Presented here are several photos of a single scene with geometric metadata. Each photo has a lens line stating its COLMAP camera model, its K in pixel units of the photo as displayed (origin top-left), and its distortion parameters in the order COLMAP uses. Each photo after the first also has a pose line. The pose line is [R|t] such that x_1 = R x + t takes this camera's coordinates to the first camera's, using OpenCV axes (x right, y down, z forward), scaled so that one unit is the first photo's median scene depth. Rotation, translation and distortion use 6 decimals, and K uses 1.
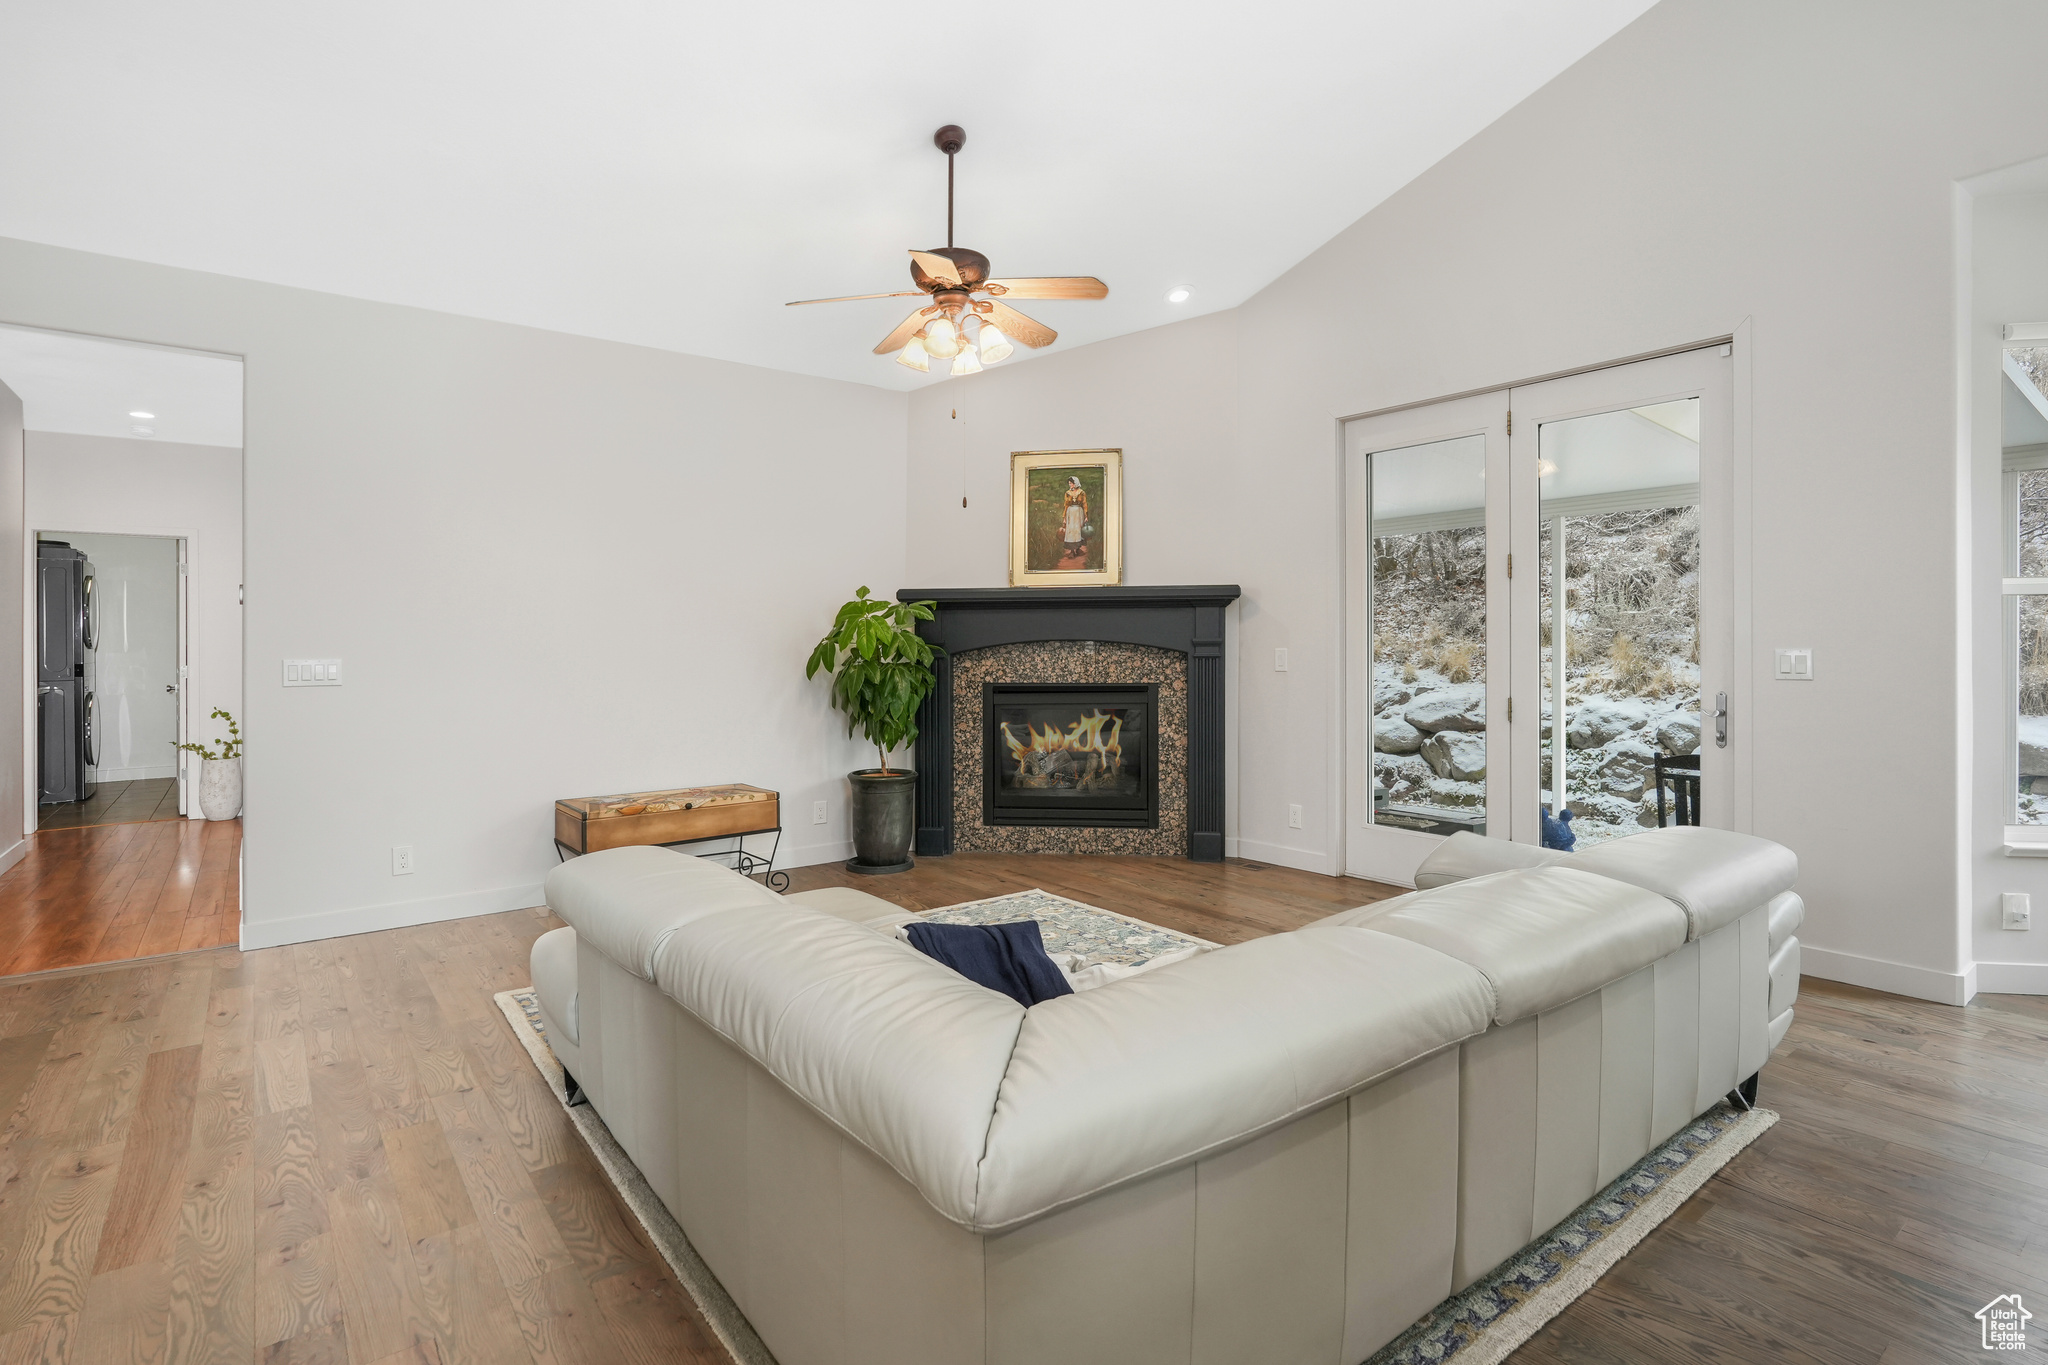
lens RADIAL K [[981.4, 0, 1021.0], [0, 981.4, 637.5], [0, 0, 1]] dist [-0.001947, 0.000076]
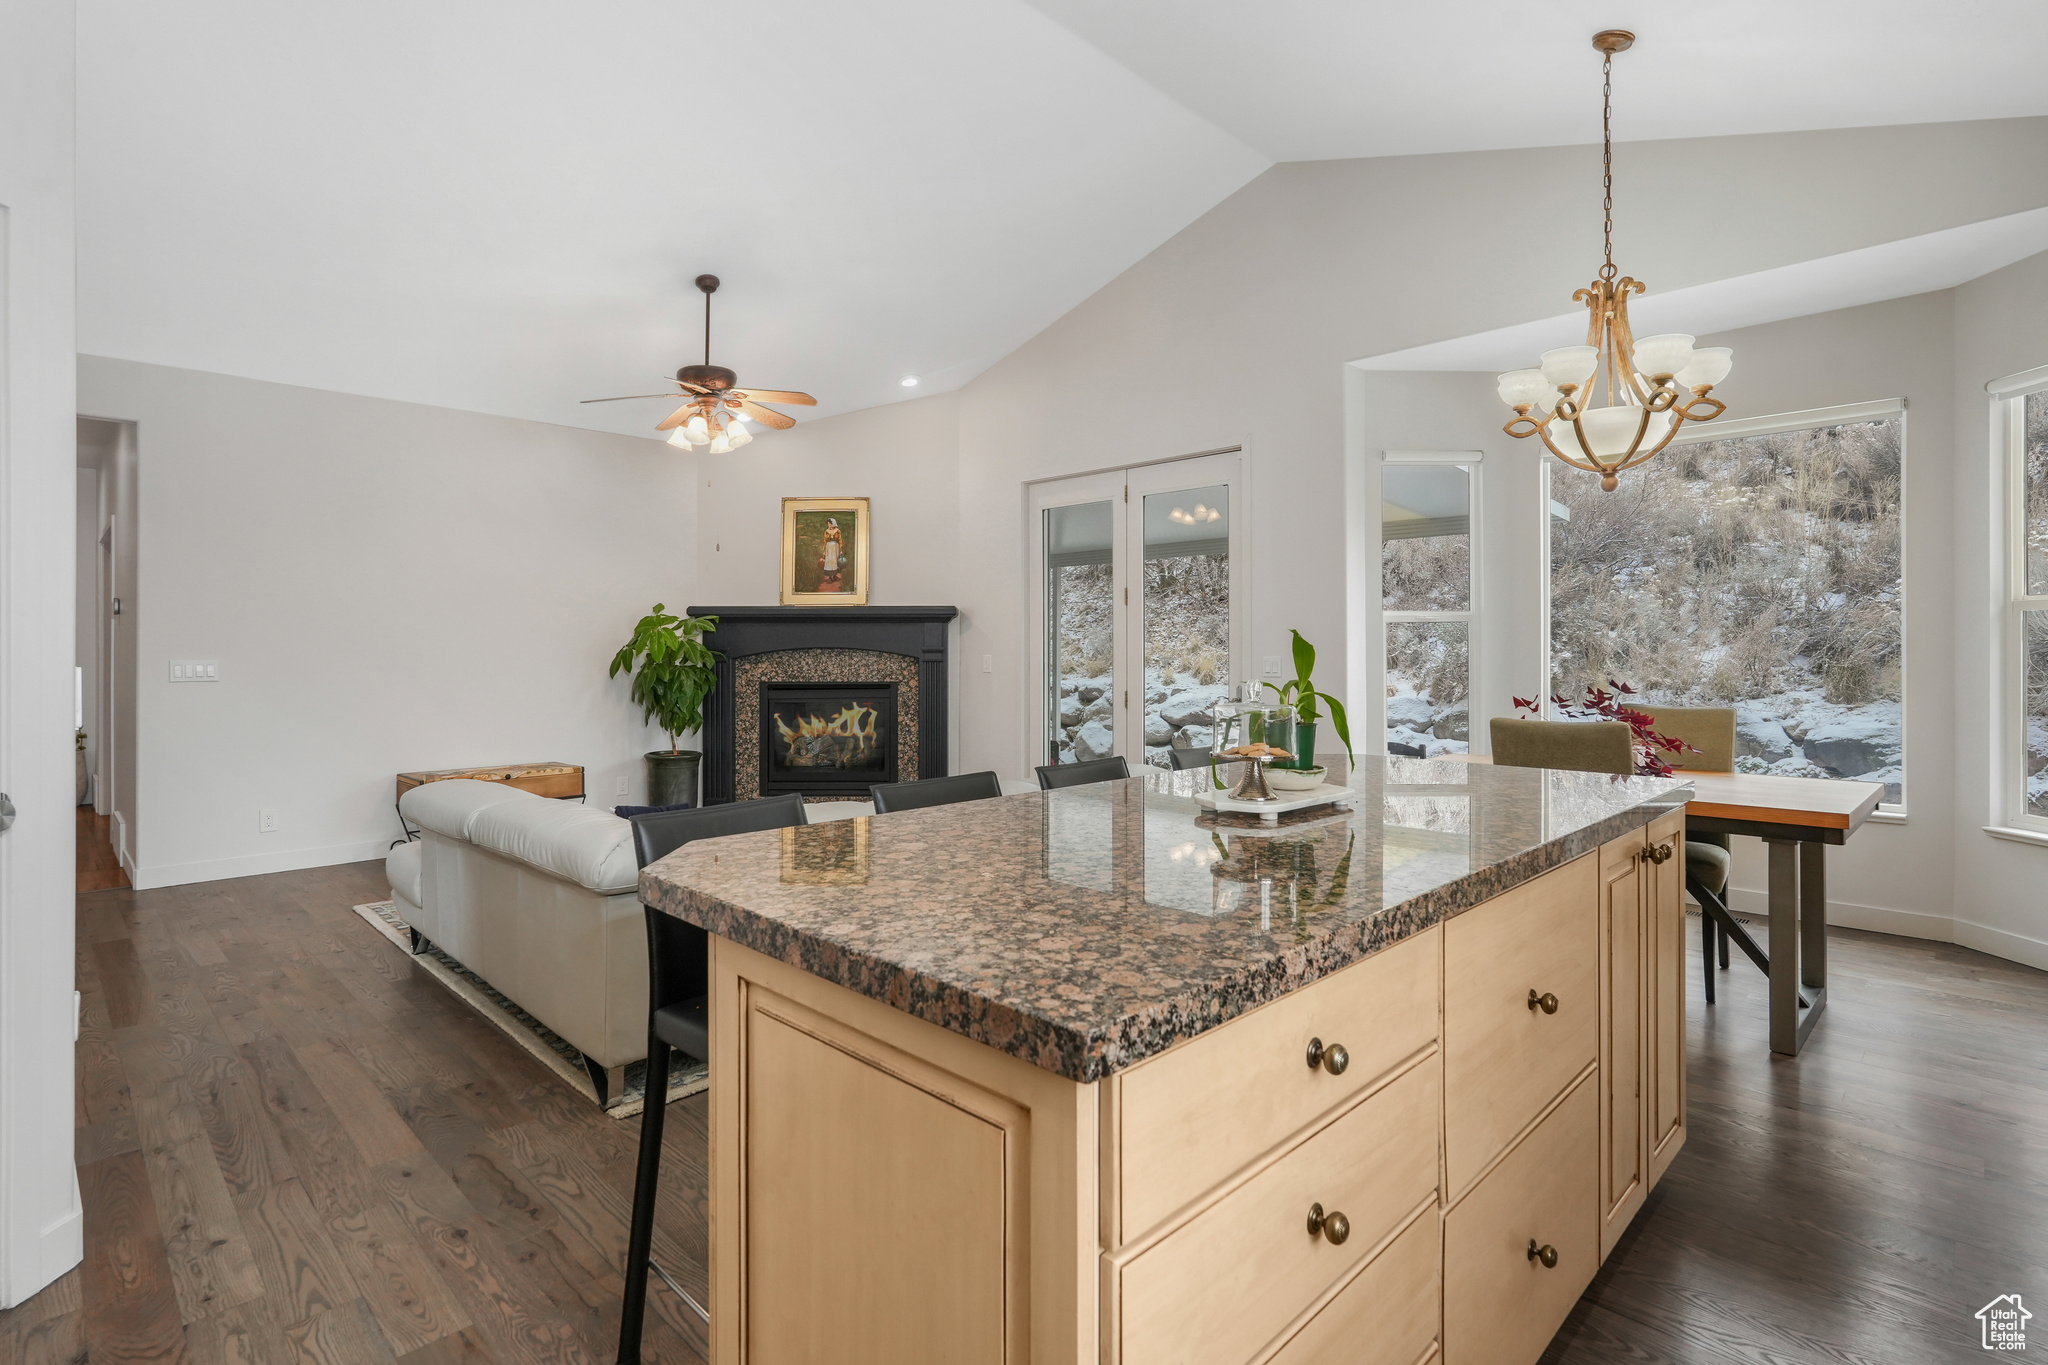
lens RADIAL K [[986.7, 0, 998.8], [0, 986.7, 645.0], [0, 0, 1]] dist [-0.002005, -0.000377]
pose [[0.993186, 0.004535, 0.116452, 0.120414], [-0.004721, 0.999988, 0.001320, -0.003570], [-0.116445, -0.001861, 0.993195, -0.289028]]
